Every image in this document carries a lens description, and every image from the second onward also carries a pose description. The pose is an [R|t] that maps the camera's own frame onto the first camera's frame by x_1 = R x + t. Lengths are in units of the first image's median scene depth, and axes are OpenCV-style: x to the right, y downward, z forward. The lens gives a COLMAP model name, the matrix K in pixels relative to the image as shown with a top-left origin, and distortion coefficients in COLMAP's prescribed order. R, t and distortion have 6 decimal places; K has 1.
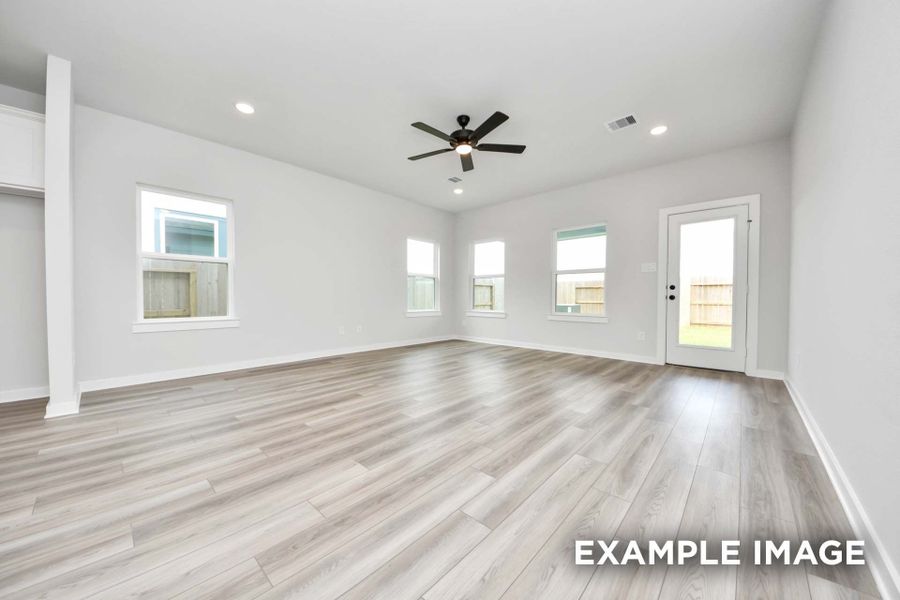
lens RADIAL K [[317.7, 0, 448.6], [0, 317.7, 302.1], [0, 0, 1]] dist [0.020470, -0.013233]
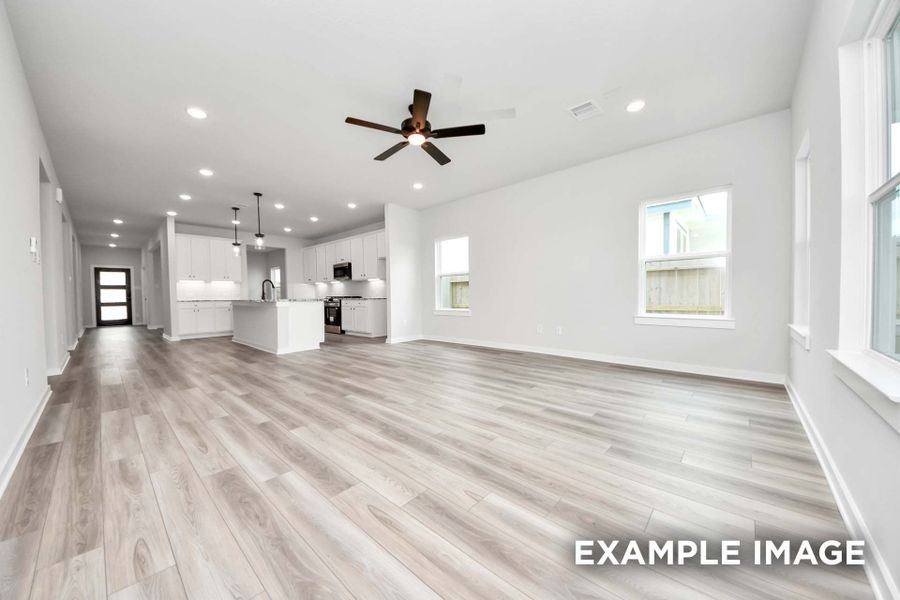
lens RADIAL K [[317.7, 0, 448.6], [0, 317.7, 302.1], [0, 0, 1]] dist [0.020470, -0.013233]
pose [[-0.000590, 0.017027, -0.999855, 1.196401], [-0.005203, 0.999841, 0.017030, -0.023763], [0.999986, 0.005212, -0.000502, 1.316293]]
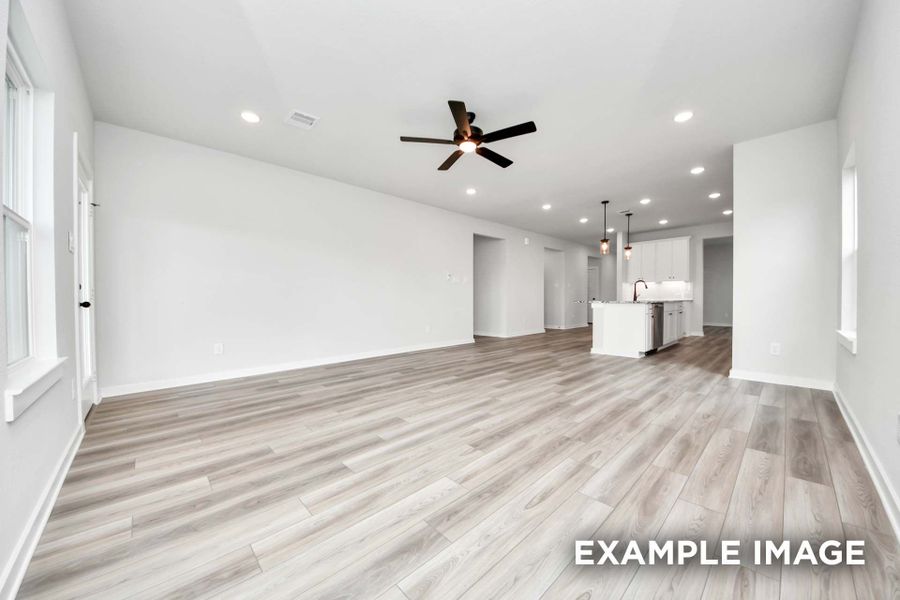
lens RADIAL K [[317.7, 0, 448.6], [0, 317.7, 302.1], [0, 0, 1]] dist [0.020470, -0.013233]
pose [[-0.996996, 0.000469, 0.077458, 0.033583], [0.002565, 0.999633, 0.026951, -0.050379], [-0.077416, 0.027068, -0.996631, 2.365863]]
